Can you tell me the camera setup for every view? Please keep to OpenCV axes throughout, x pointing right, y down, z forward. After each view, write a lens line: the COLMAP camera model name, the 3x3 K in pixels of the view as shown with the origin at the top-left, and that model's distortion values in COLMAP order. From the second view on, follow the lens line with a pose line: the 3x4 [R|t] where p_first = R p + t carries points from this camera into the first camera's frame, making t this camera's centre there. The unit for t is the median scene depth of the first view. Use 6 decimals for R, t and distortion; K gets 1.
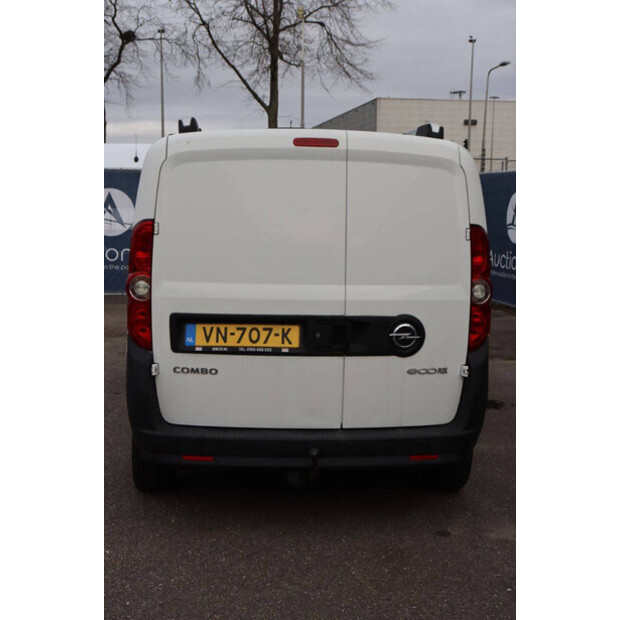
lens RADIAL K [[914.1, 0, 310.0], [0, 914.1, 310.0], [0, 0, 1]] dist [0.089806, 0.102179]
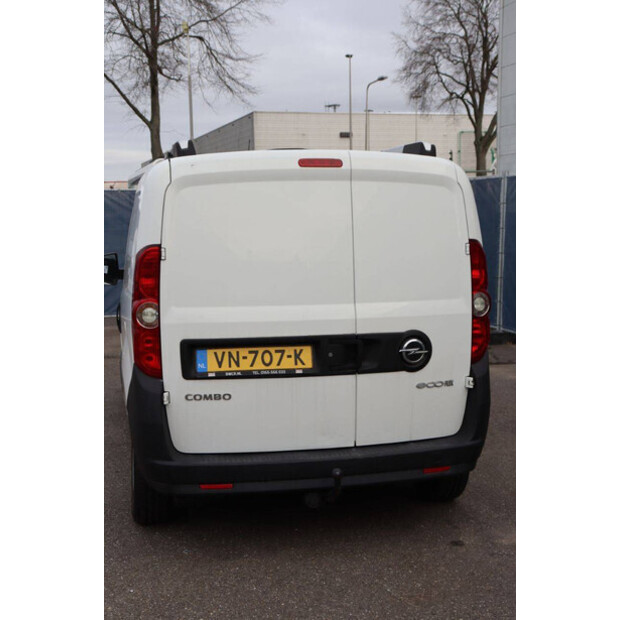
lens RADIAL K [[914.1, 0, 310.0], [0, 914.1, 310.0], [0, 0, 1]] dist [0.089806, 0.102179]
pose [[0.988471, -0.043467, 0.145039, -0.155292], [0.045343, 0.998925, -0.009655, -0.012536], [-0.144463, 0.016120, 0.989379, 0.011945]]
